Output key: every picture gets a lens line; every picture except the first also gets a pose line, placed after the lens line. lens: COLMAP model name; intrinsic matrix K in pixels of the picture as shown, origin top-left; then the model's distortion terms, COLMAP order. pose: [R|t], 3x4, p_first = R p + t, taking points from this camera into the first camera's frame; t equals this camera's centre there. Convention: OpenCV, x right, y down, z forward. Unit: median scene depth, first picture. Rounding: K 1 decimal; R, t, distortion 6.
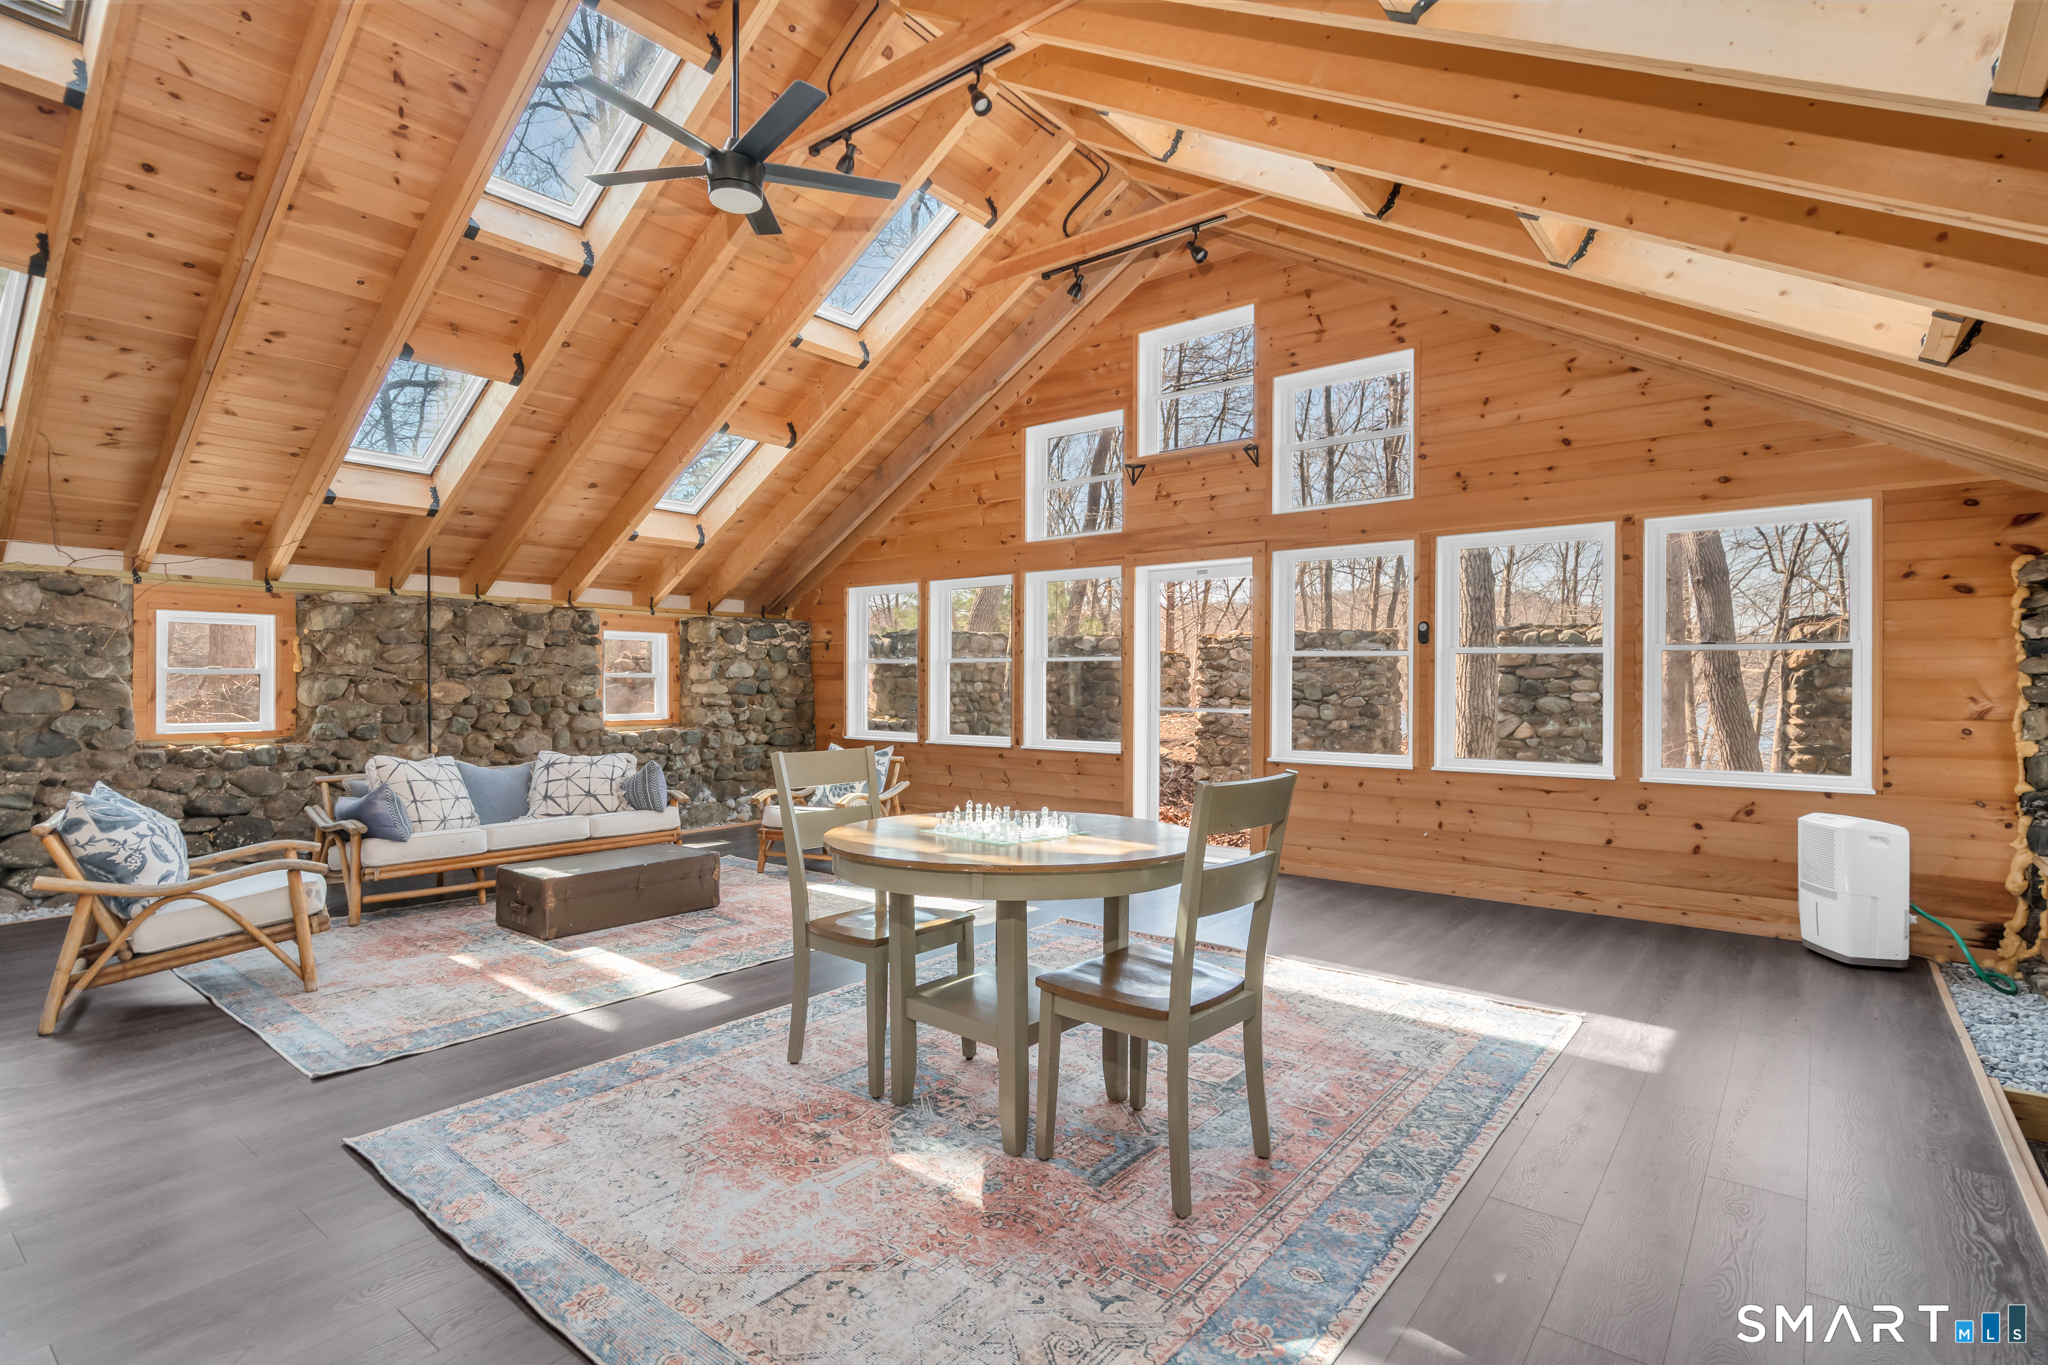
lens RADIAL K [[977.0, 0, 1024.0], [0, 977.0, 682.5], [0, 0, 1]] dist [0.026208, -0.016320]
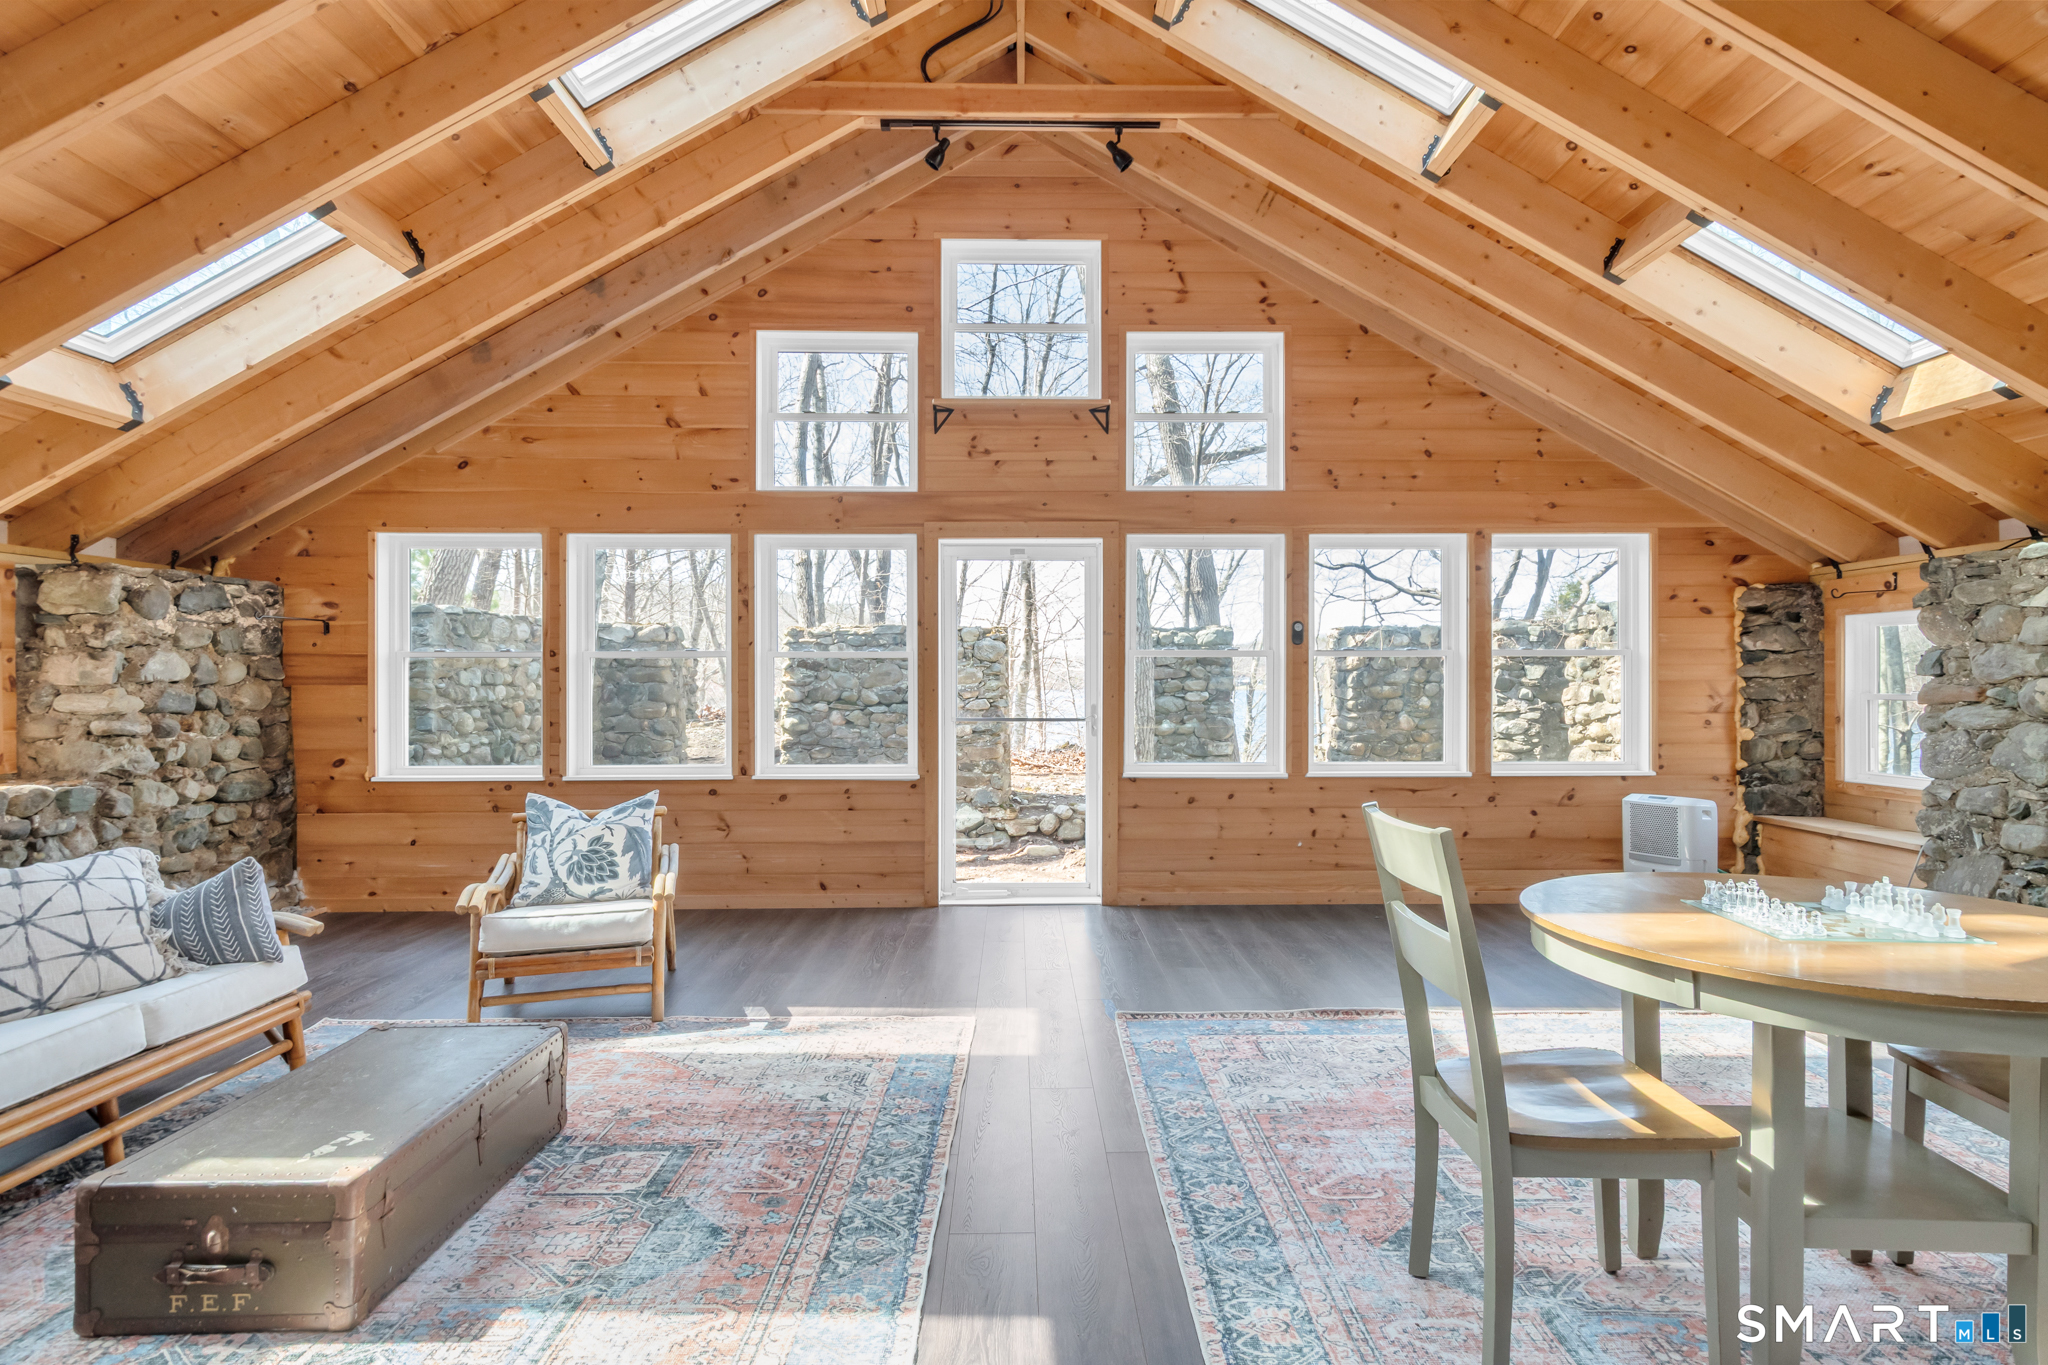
lens RADIAL K [[1033.8, 0, 1024.0], [0, 1033.8, 682.5], [0, 0, 1]] dist [0.026612, -0.019335]
pose [[0.773012, -0.004985, 0.634371, -0.384214], [0.003812, 0.999988, 0.003212, -0.006101], [-0.634379, -0.000065, 0.773022, 0.342238]]
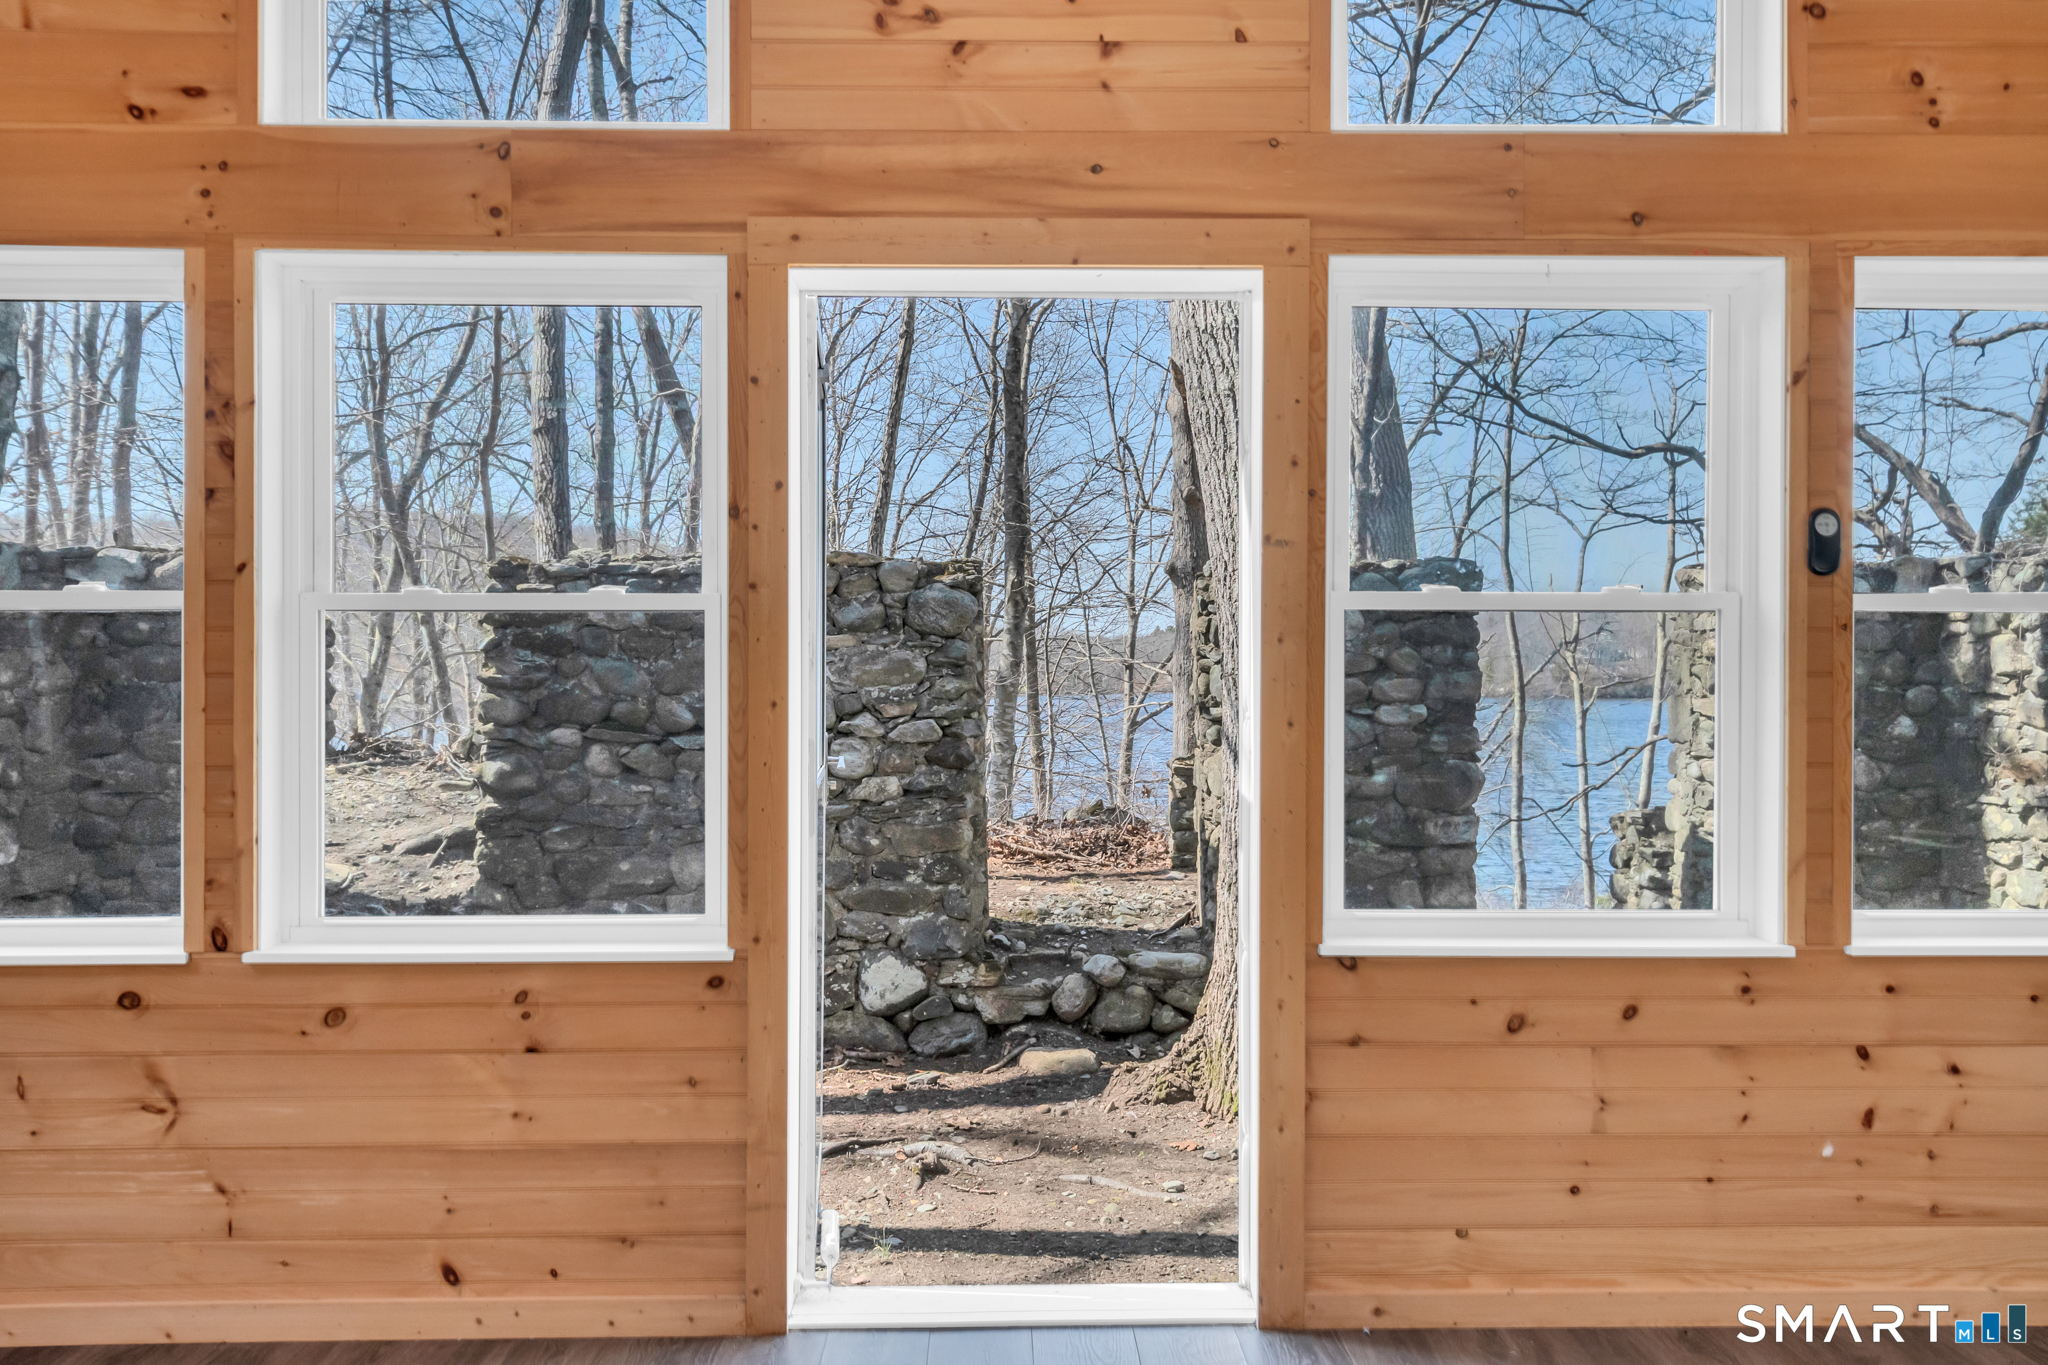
lens RADIAL K [[1740.4, 0, 1024.0], [0, 1740.4, 682.5], [0, 0, 1]] dist [0.013265, 0.001639]
pose [[0.765633, -0.003477, 0.643269, -0.156967], [0.001659, 0.999993, 0.003431, -0.005180], [-0.643276, -0.001560, 0.765633, 0.633923]]
